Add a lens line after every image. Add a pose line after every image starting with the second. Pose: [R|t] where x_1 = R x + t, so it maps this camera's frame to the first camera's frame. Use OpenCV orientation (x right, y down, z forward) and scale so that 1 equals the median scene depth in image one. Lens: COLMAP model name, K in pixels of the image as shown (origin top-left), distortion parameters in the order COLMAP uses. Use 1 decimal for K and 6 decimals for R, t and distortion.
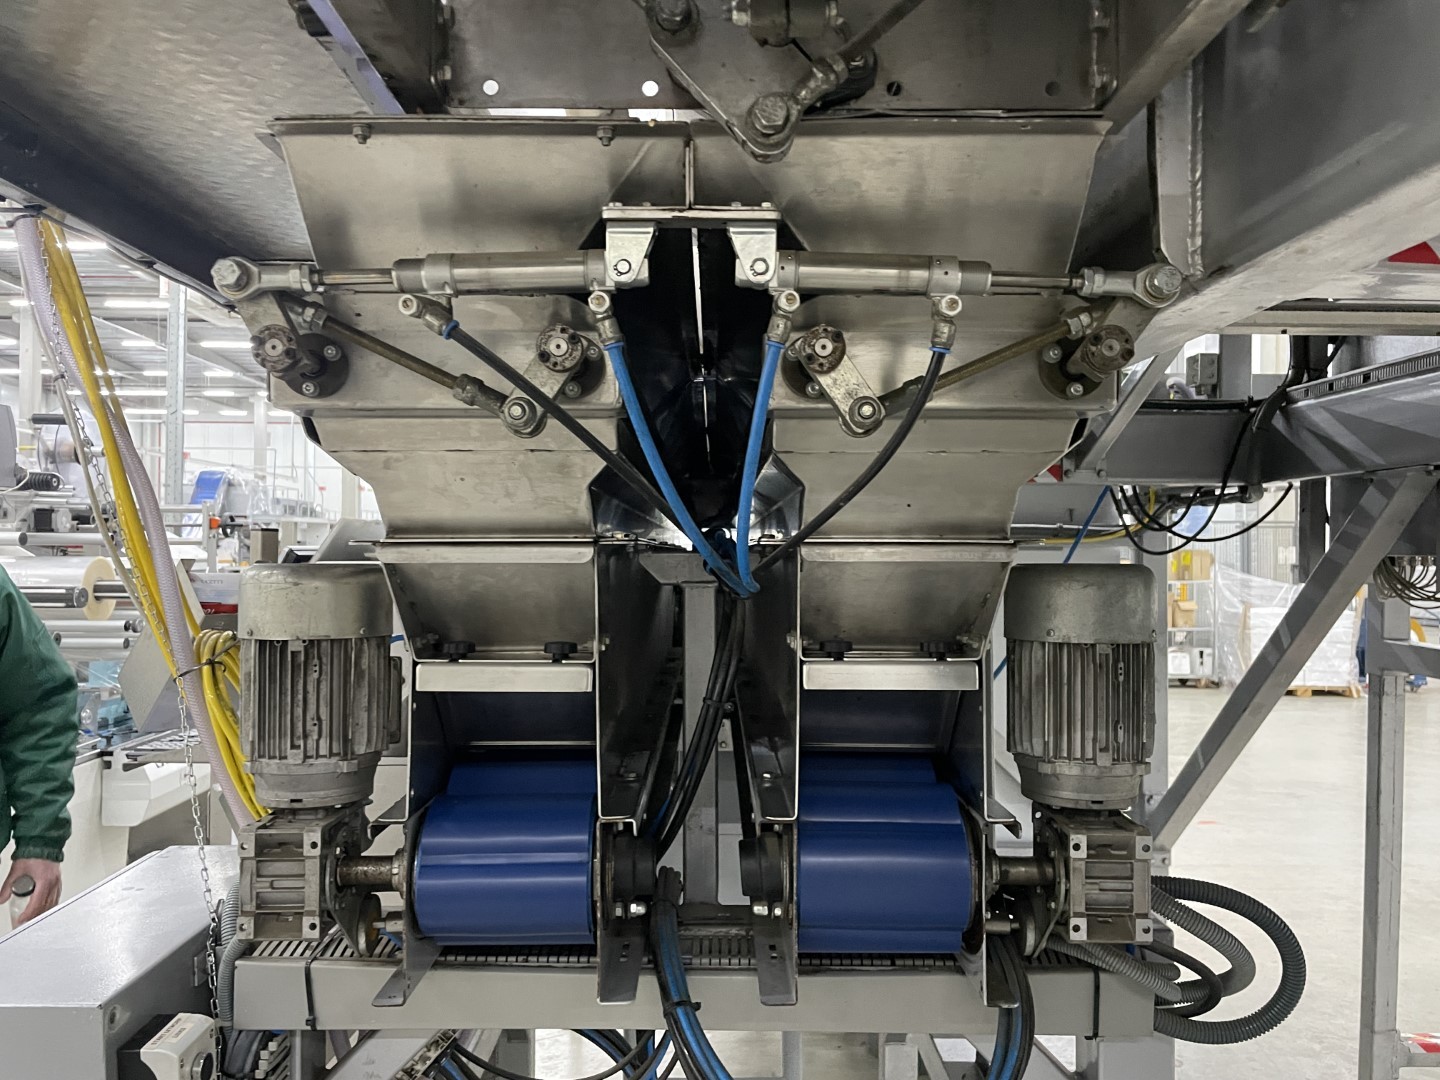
lens RADIAL K [[1118.0, 0, 720.6], [0, 1118.0, 544.7], [0, 0, 1]] dist [0.042878, 0.003519]
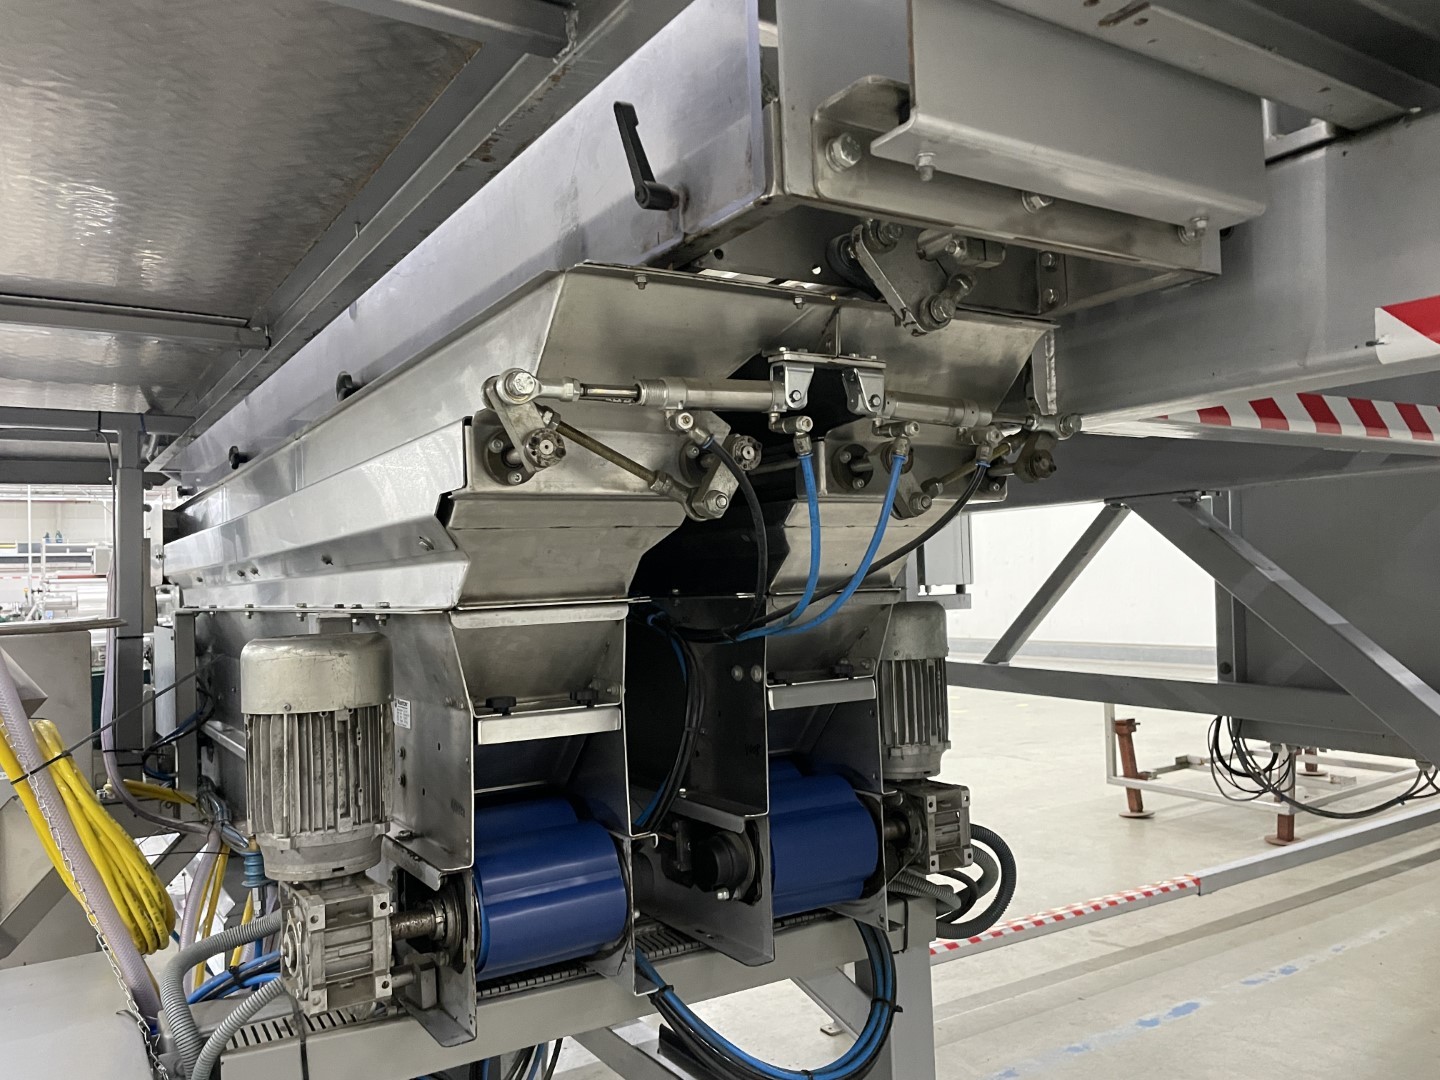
lens RADIAL K [[1118.0, 0, 723.0], [0, 1118.0, 544.0], [0, 0, 1]] dist [0.042878, 0.003519]
pose [[0.845931, -0.014986, 0.533081, -0.643361], [0.034225, 0.999070, -0.026226, -0.028257], [-0.532192, 0.040430, 0.845658, -0.057681]]
